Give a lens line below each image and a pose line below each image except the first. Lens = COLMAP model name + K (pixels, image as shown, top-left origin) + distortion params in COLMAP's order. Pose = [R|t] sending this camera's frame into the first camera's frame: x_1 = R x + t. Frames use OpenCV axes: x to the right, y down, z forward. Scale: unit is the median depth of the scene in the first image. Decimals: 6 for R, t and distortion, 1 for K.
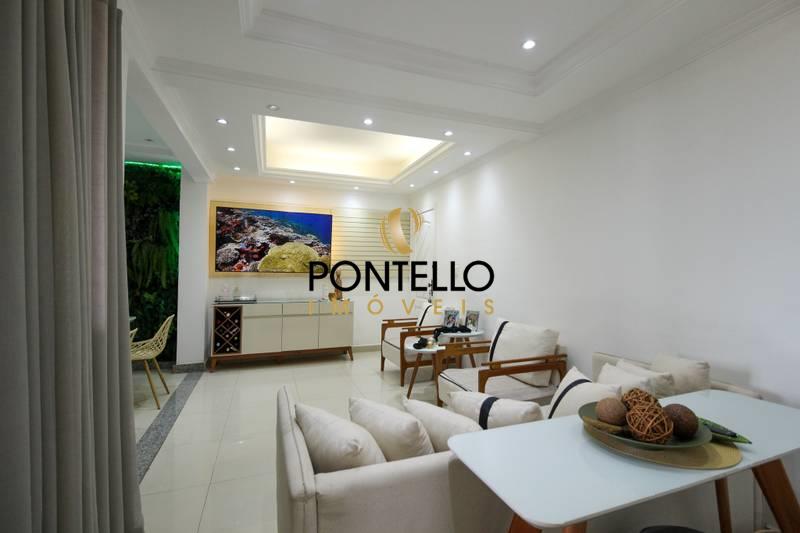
lens RADIAL K [[371.5, 0, 408.7], [0, 371.5, 266.1], [0, 0, 1]] dist [0.017883, -0.001654]
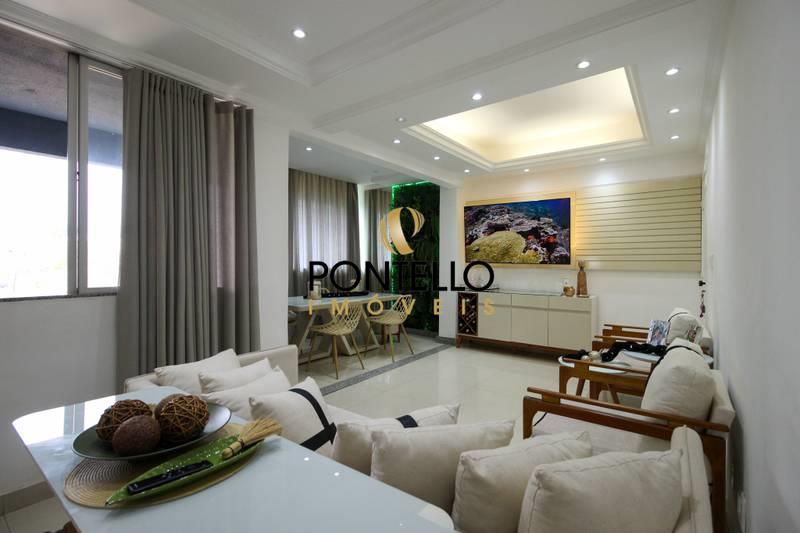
lens RADIAL K [[371.5, 0, 407.7], [0, 371.5, 263.9], [0, 0, 1]] dist [0.017883, -0.001654]
pose [[0.530324, 0.002076, -0.847792, 0.378284], [0.006379, 0.999959, 0.006439, 0.010763], [0.847771, -0.008823, 0.530289, 0.240020]]
